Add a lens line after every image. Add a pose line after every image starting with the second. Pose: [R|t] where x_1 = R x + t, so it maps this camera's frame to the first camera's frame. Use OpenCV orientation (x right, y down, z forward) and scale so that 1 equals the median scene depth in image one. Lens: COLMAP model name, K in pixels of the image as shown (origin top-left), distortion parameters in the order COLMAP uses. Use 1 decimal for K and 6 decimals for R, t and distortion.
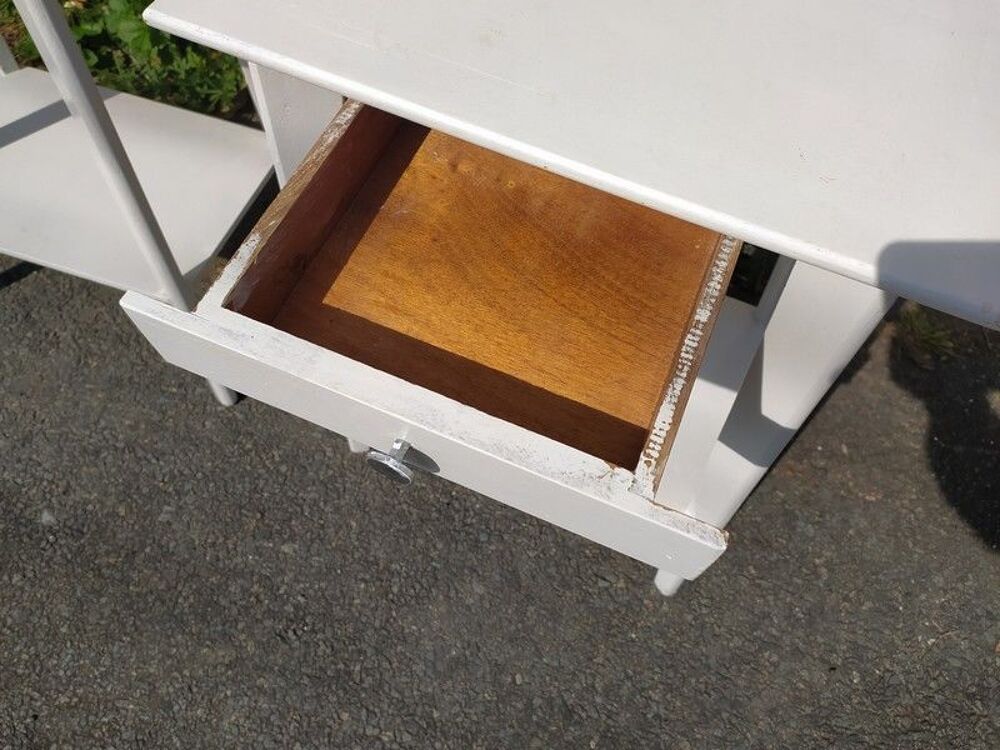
lens RADIAL K [[764.9, 0, 496.9], [0, 764.9, 374.0], [0, 0, 1]] dist [0.050804, -0.059375]
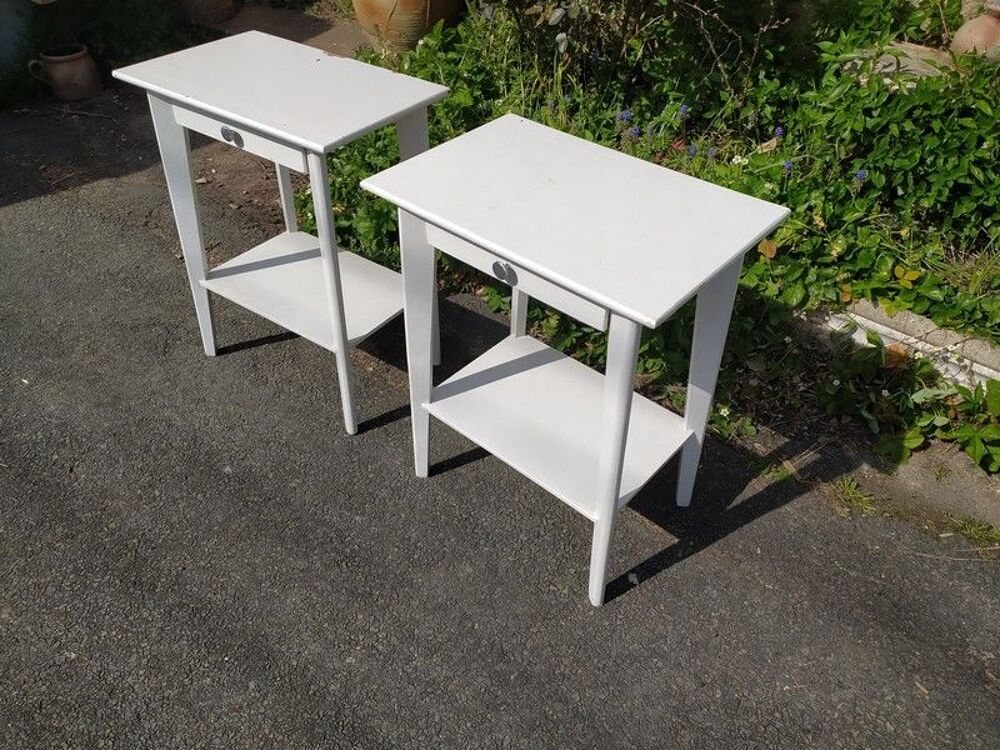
lens RADIAL K [[764.9, 0, 498.8], [0, 764.9, 372.1], [0, 0, 1]] dist [0.050804, -0.059375]
pose [[0.958265, 0.165150, -0.233353, 0.302433], [-0.232633, 0.924901, -0.300733, 0.347291], [0.166162, 0.342468, 0.924719, -0.465777]]
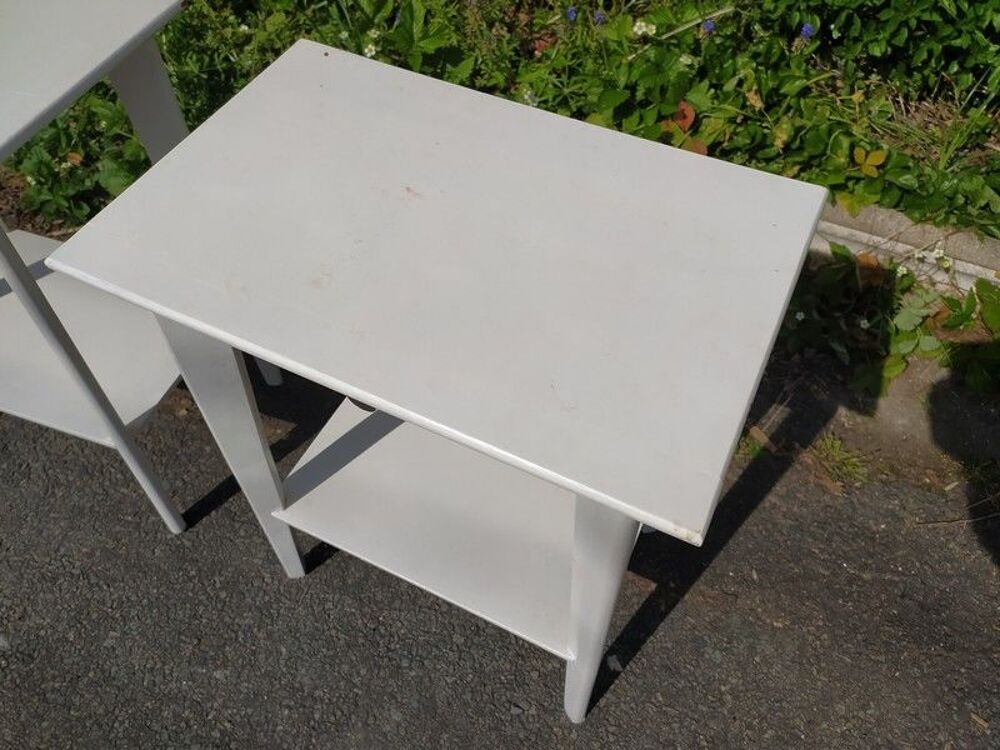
lens RADIAL K [[764.9, 0, 503.6], [0, 764.9, 370.7], [0, 0, 1]] dist [0.050804, -0.059375]
pose [[0.999558, -0.005171, -0.029274, 0.151975], [0.002093, 0.994553, -0.104208, -0.077793], [0.029653, 0.104101, 0.994125, -0.094546]]
